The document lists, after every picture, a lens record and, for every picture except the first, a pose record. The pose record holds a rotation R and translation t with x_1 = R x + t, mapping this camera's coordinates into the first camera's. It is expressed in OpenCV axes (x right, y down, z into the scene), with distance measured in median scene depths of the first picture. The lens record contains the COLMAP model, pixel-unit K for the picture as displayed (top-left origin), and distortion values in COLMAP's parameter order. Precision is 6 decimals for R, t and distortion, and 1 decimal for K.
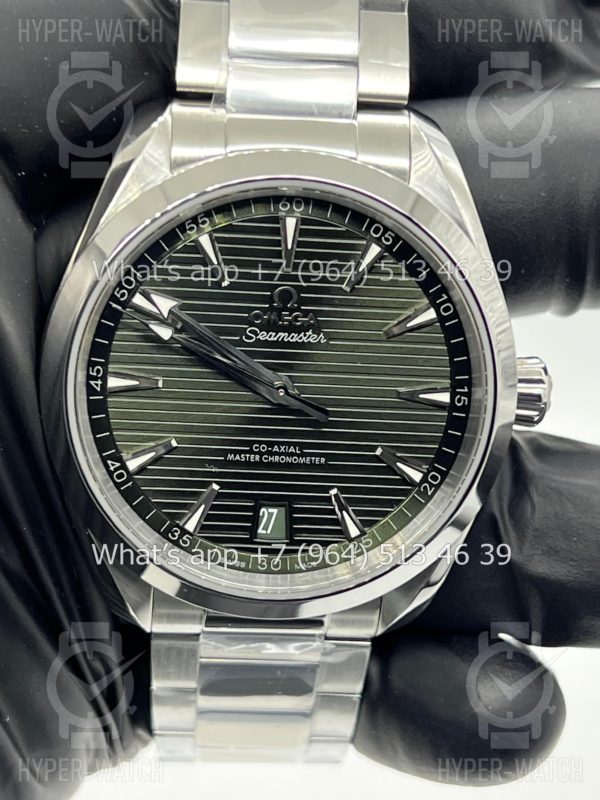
lens RADIAL K [[1937.1, 0, 304.2], [0, 1937.1, 401.2], [0, 0, 1]] dist [0.295516, 0.000000]
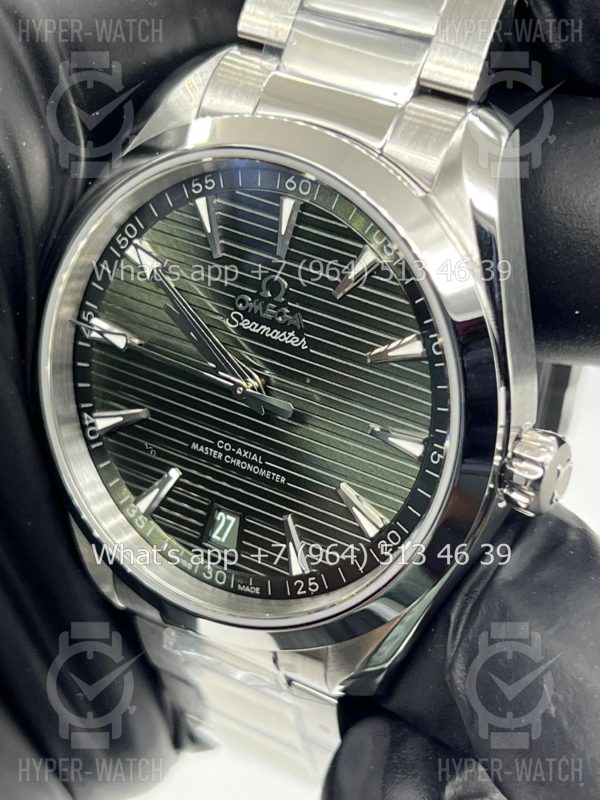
lens RADIAL K [[1937.1, 0, 299.6], [0, 1937.1, 399.6], [0, 0, 1]] dist [0.295516, 0.000000]
pose [[0.828507, 0.264684, -0.493476, 0.441805], [-0.254684, 0.962930, 0.088890, -0.084726], [0.498711, 0.052035, 0.865205, 0.245163]]
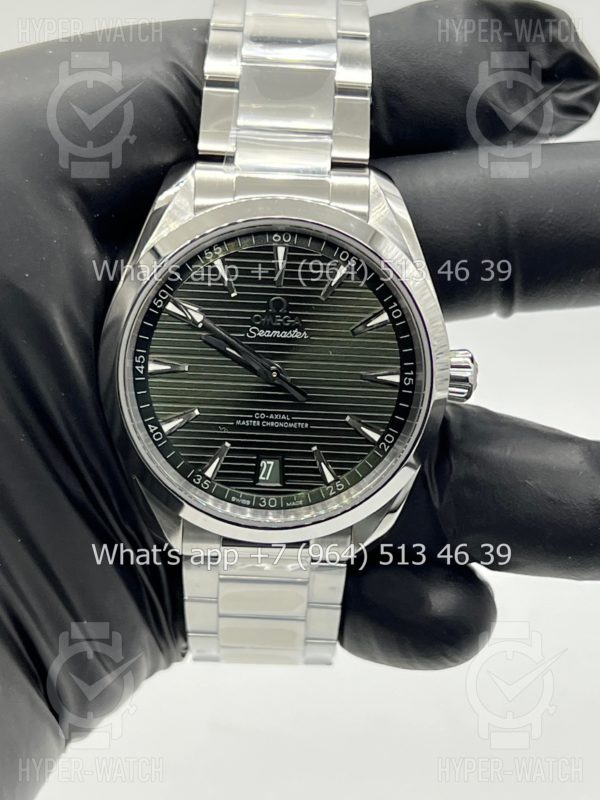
lens RADIAL K [[1937.1, 0, 306.2], [0, 1937.1, 398.7], [0, 0, 1]] dist [0.295516, 0.000000]
pose [[0.998997, -0.000166, -0.044783, 0.070592], [-0.000503, 0.999889, -0.014921, 0.032368], [0.044781, 0.014928, 0.998885, -0.357879]]
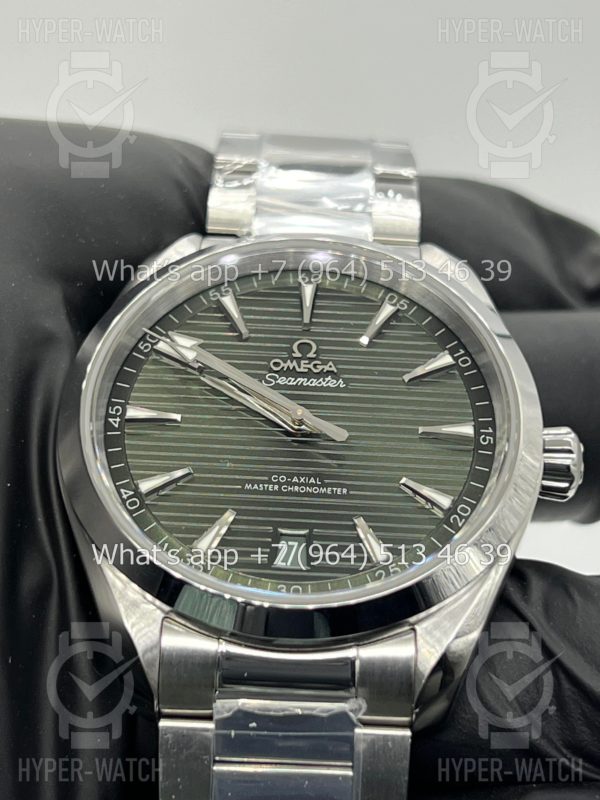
lens RADIAL K [[1937.1, 0, 295.7], [0, 1937.1, 393.3], [0, 0, 1]] dist [0.295516, 0.000000]
pose [[0.997727, -0.042152, -0.052576, 0.038008], [-0.007205, 0.709001, -0.705170, 0.675244], [0.067001, 0.703946, 0.707086, 0.290685]]
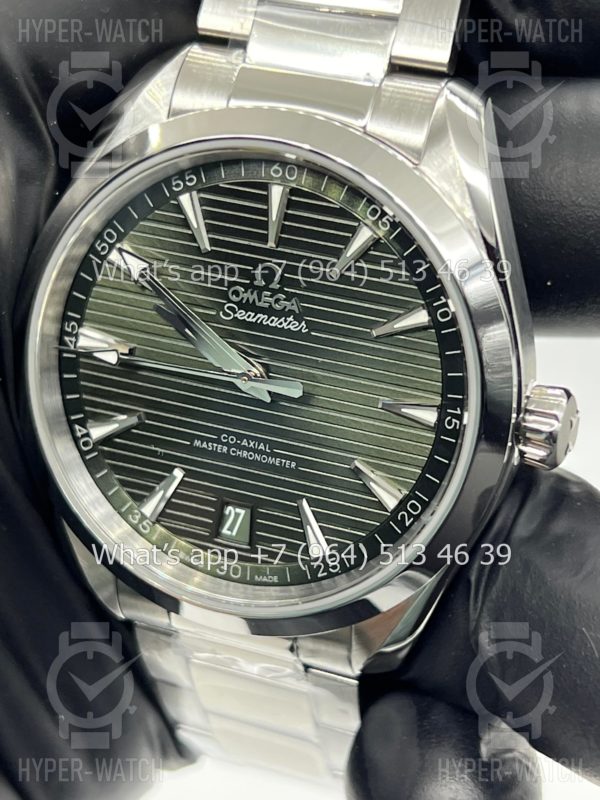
lens RADIAL K [[1937.1, 0, 295.9], [0, 1937.1, 398.8], [0, 0, 1]] dist [0.295516, 0.000000]
pose [[0.911623, 0.156999, -0.379861, 0.343887], [-0.156183, 0.987171, 0.033184, -0.028871], [0.380197, 0.029077, 0.924448, 0.183935]]
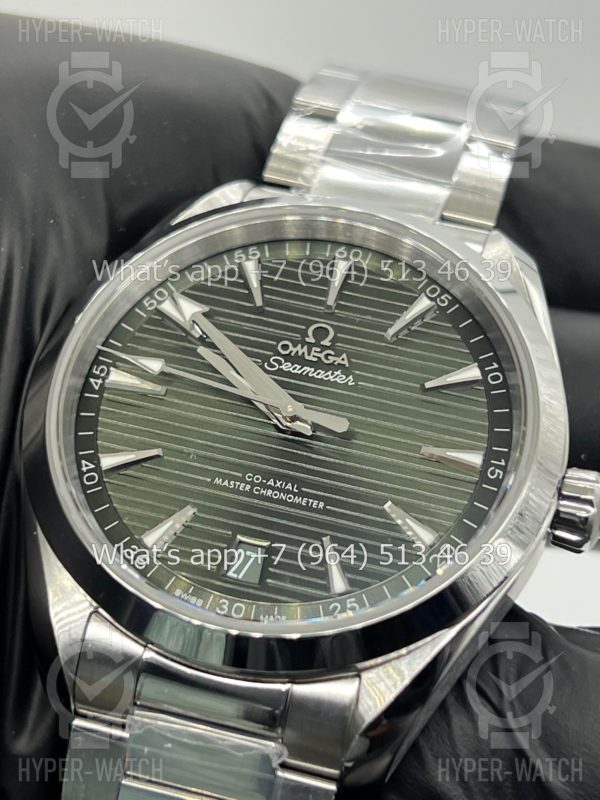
lens RADIAL K [[1937.1, 0, 300.3], [0, 1937.1, 406.0], [0, 0, 1]] dist [0.295516, 0.000000]
pose [[0.966333, 0.127718, -0.223359, 0.186623], [-0.241911, 0.746670, -0.619648, 0.531939], [0.087636, 0.652819, 0.752428, 0.332083]]
